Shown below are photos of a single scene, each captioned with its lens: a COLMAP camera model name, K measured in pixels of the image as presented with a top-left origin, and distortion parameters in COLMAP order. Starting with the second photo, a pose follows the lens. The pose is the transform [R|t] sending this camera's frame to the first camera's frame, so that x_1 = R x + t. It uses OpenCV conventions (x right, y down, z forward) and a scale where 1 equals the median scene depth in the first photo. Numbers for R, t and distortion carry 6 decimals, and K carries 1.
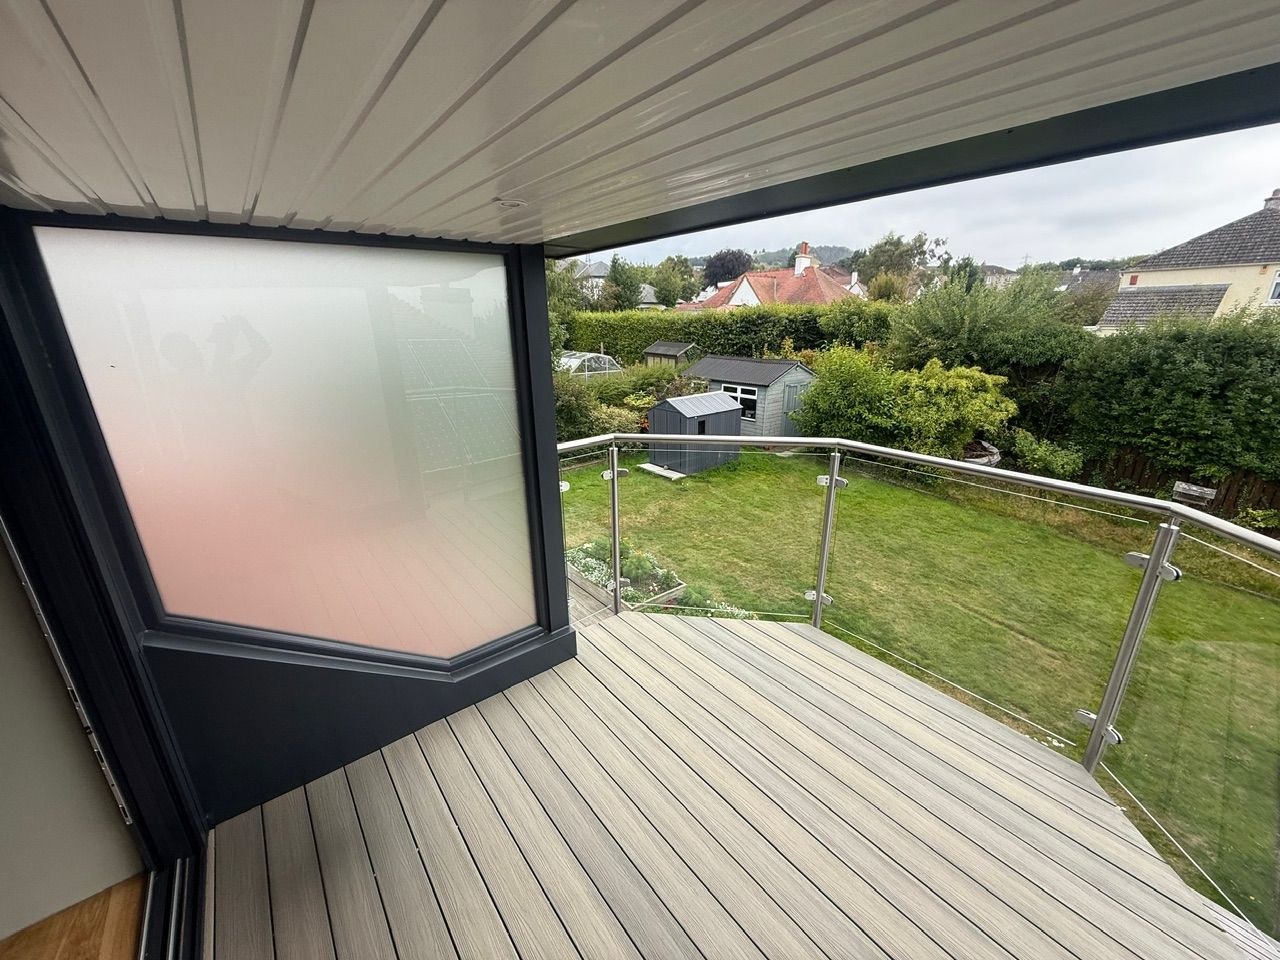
lens RADIAL K [[508.0, 0, 634.0], [0, 508.0, 477.8], [0, 0, 1]] dist [-0.001613, 0.000194]
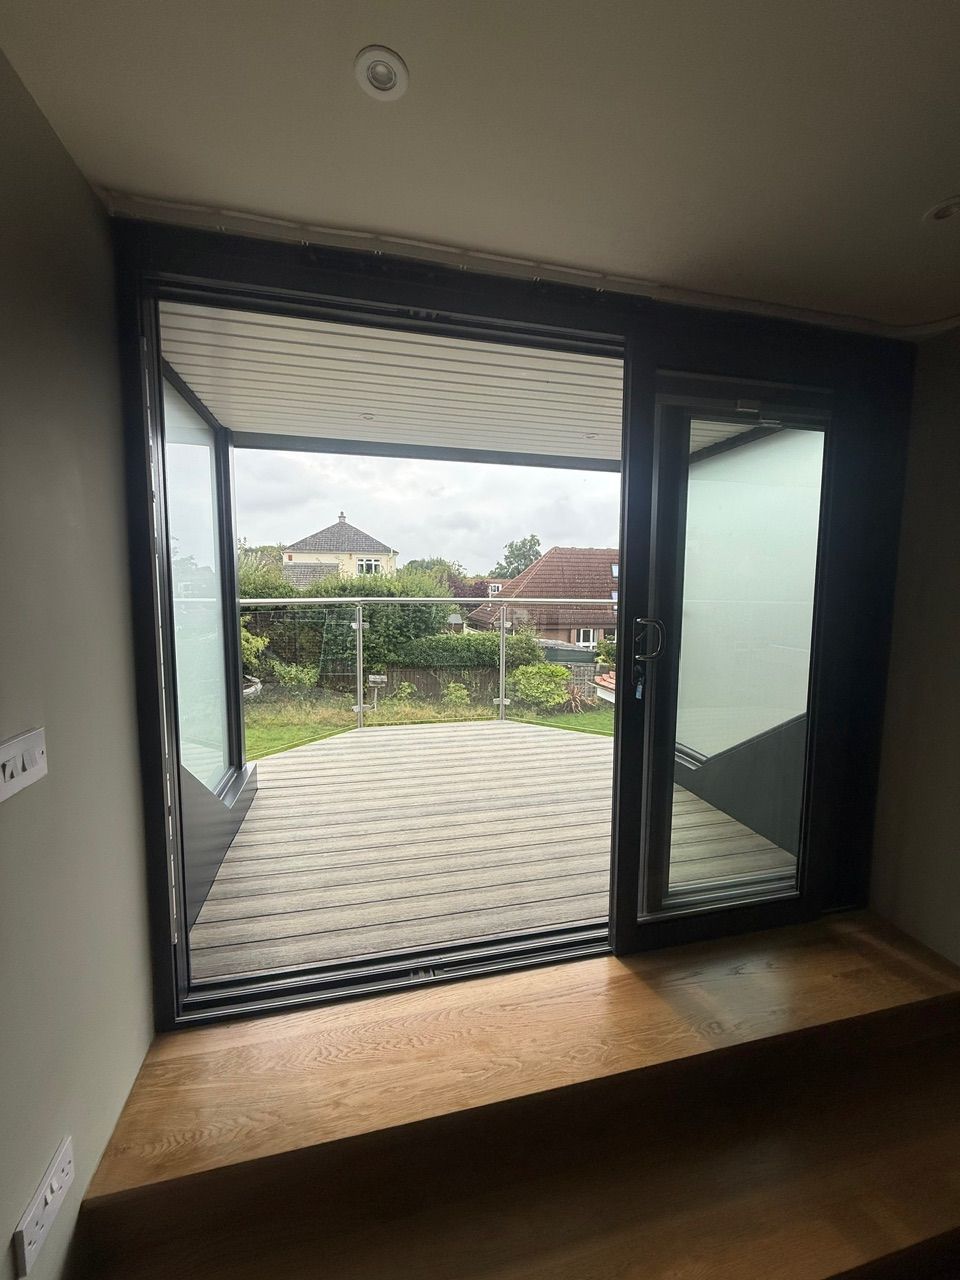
lens RADIAL K [[508.0, 0, 480.0], [0, 508.0, 636.3], [0, 0, 1]] dist [-0.001613, 0.000194]
pose [[0.412640, -0.071054, 0.908119, -0.187055], [0.262630, 0.963897, -0.043918, 0.043724], [-0.872212, 0.256622, 0.416404, 0.007926]]
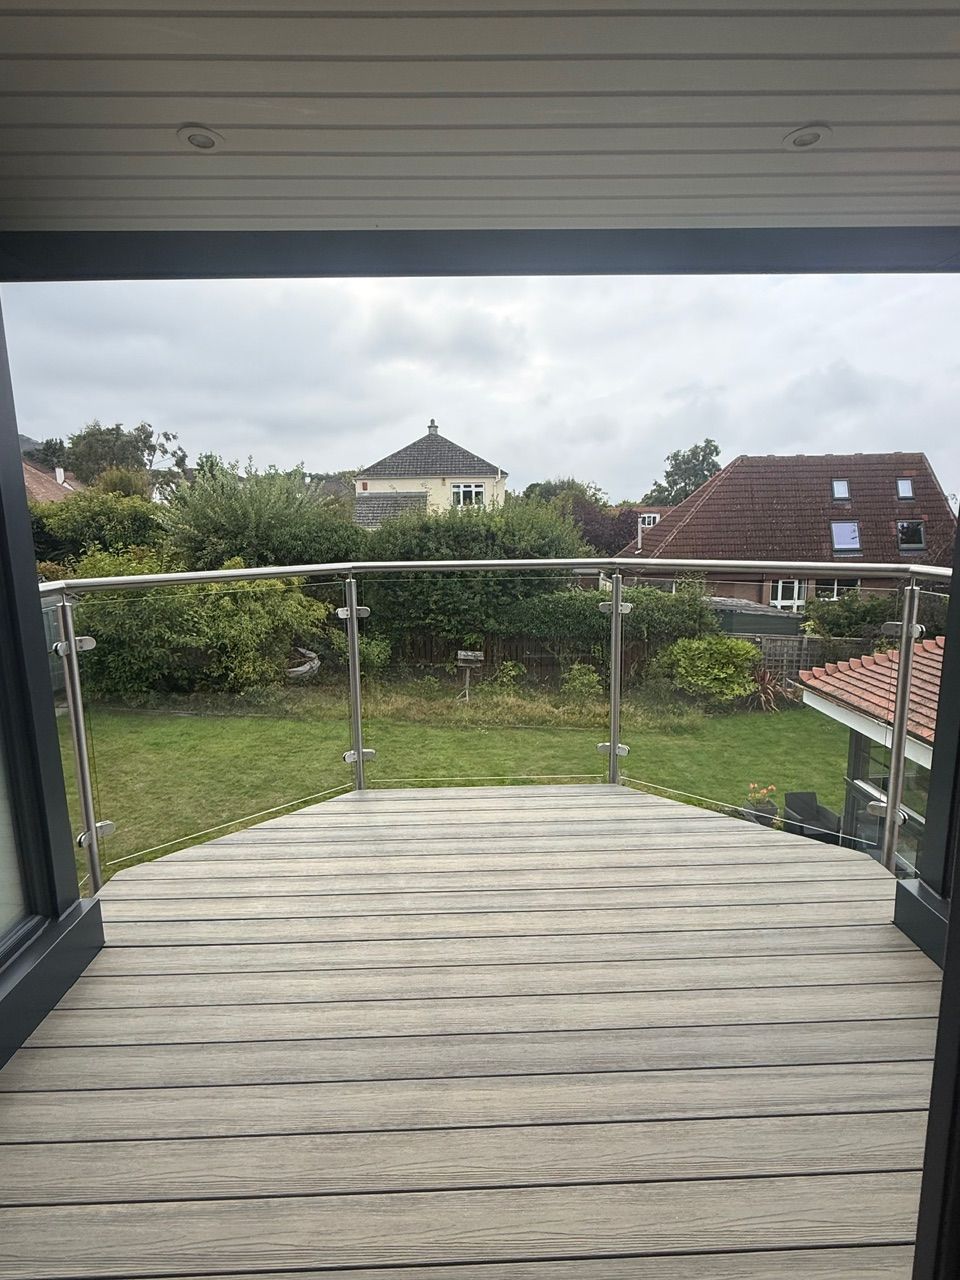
lens RADIAL K [[688.8, 0, 481.9], [0, 688.8, 640.4], [0, 0, 1]] dist [-0.000161, -0.001087]
pose [[0.593198, -0.134493, 0.793743, -0.091638], [0.251381, 0.967593, -0.023918, 0.029709], [-0.764803, 0.213720, 0.607783, 0.024806]]
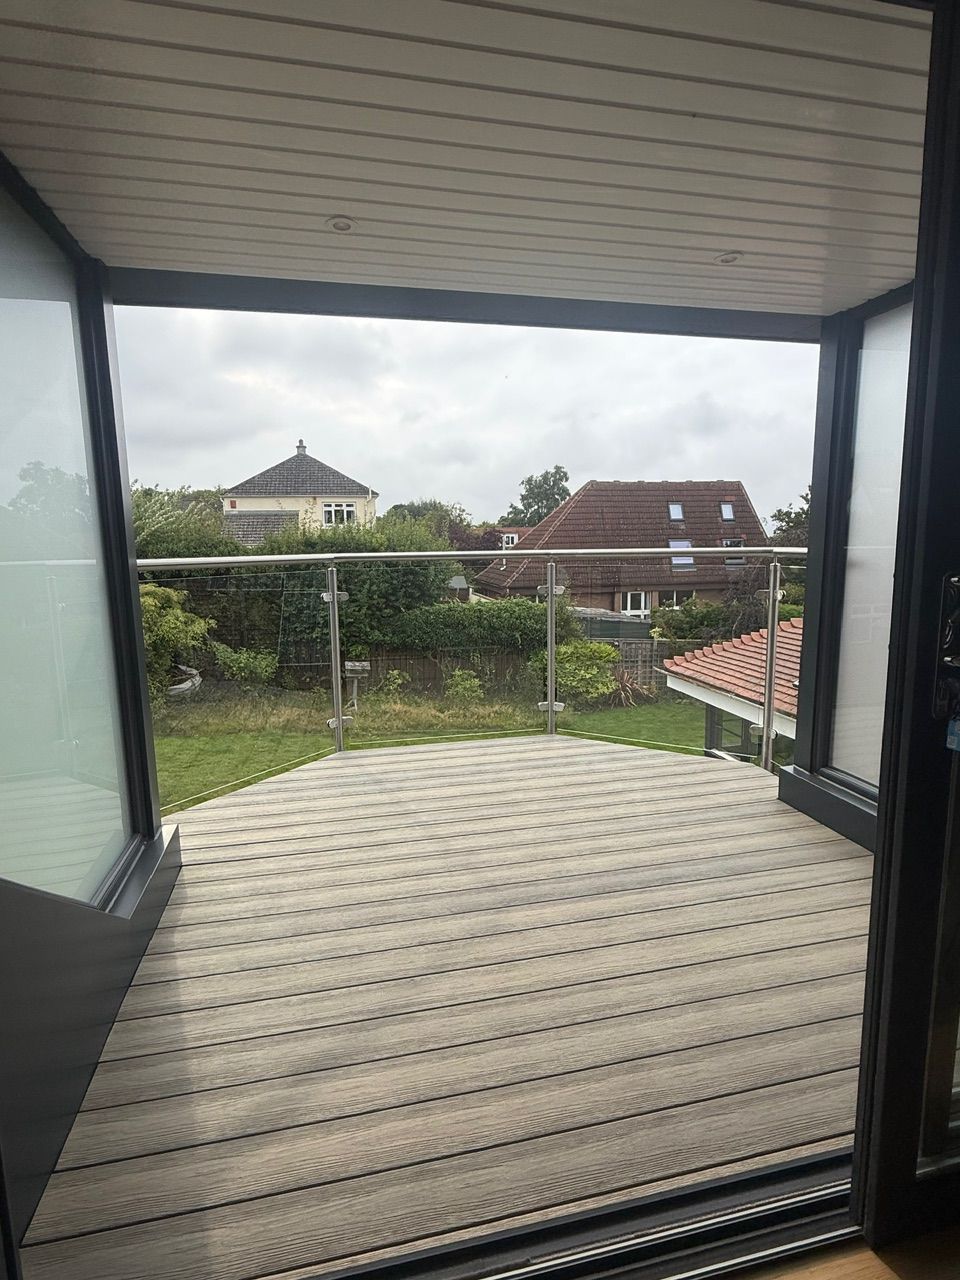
lens RADIAL K [[671.9, 0, 480.0], [0, 671.9, 640.0], [0, 0, 1]] dist [-0.003061, -0.000282]
pose [[0.422440, -0.127632, 0.897360, -0.150479], [0.283017, 0.959110, 0.003182, 0.036085], [-0.861072, 0.252624, 0.441289, 0.037785]]
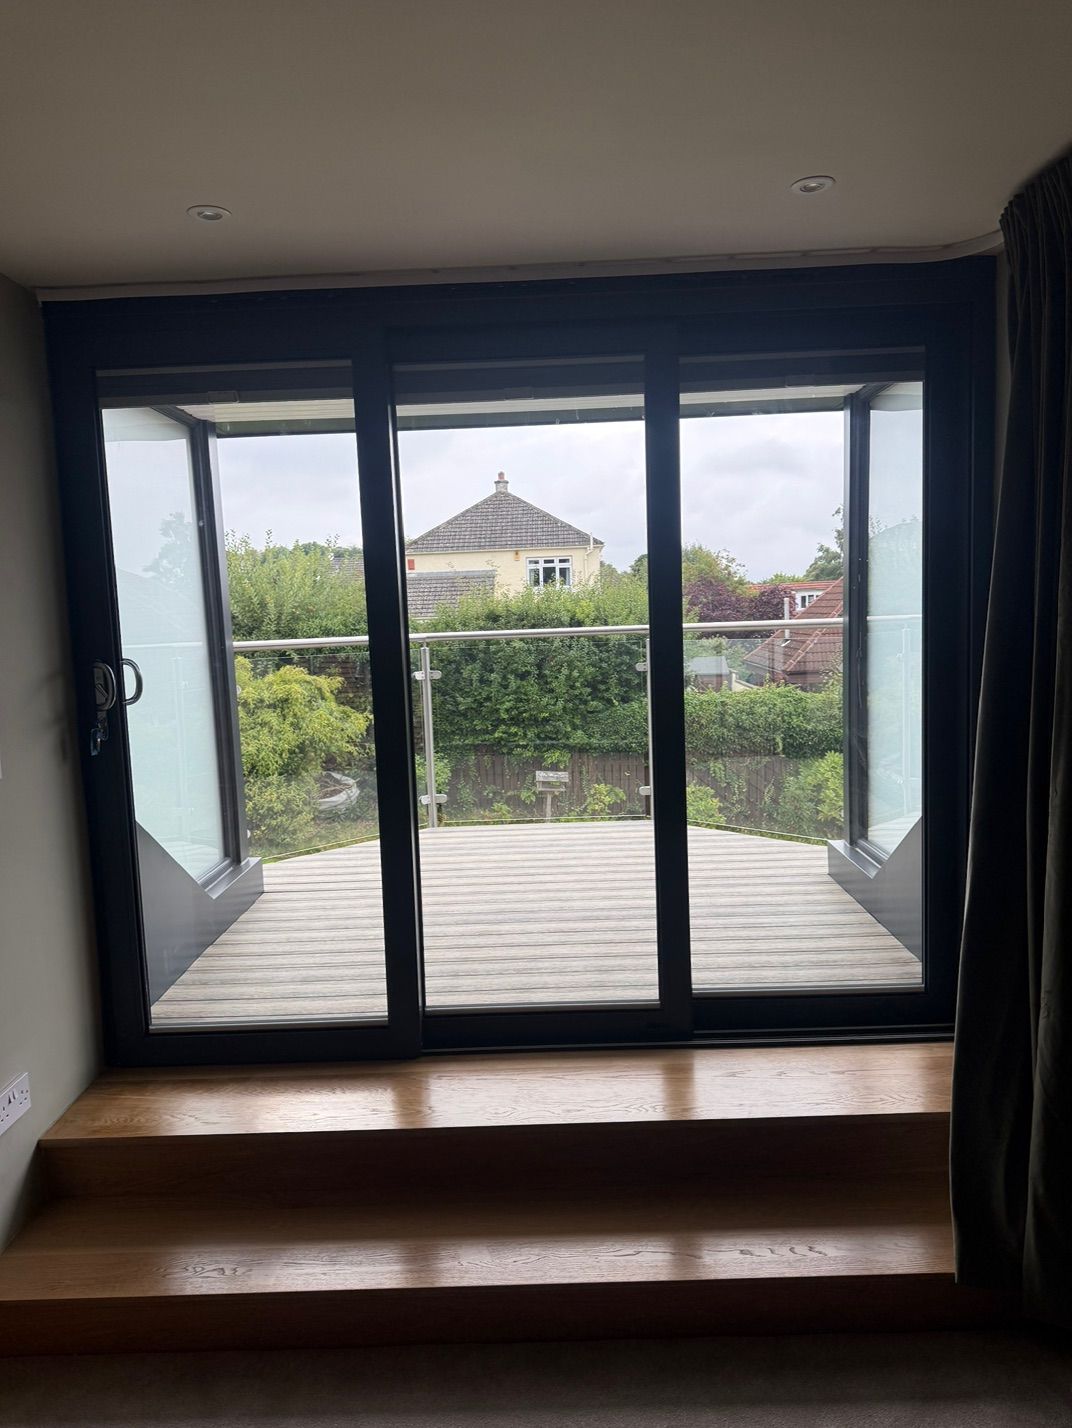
lens RADIAL K [[1001.6, 0, 531.4], [0, 1001.6, 712.8], [0, 0, 1]] dist [0.112008, 0.001018]
pose [[0.627765, -0.090739, 0.773096, -0.229204], [0.265070, 0.958743, -0.102712, 0.074827], [-0.731881, 0.269404, 0.625917, -0.090417]]
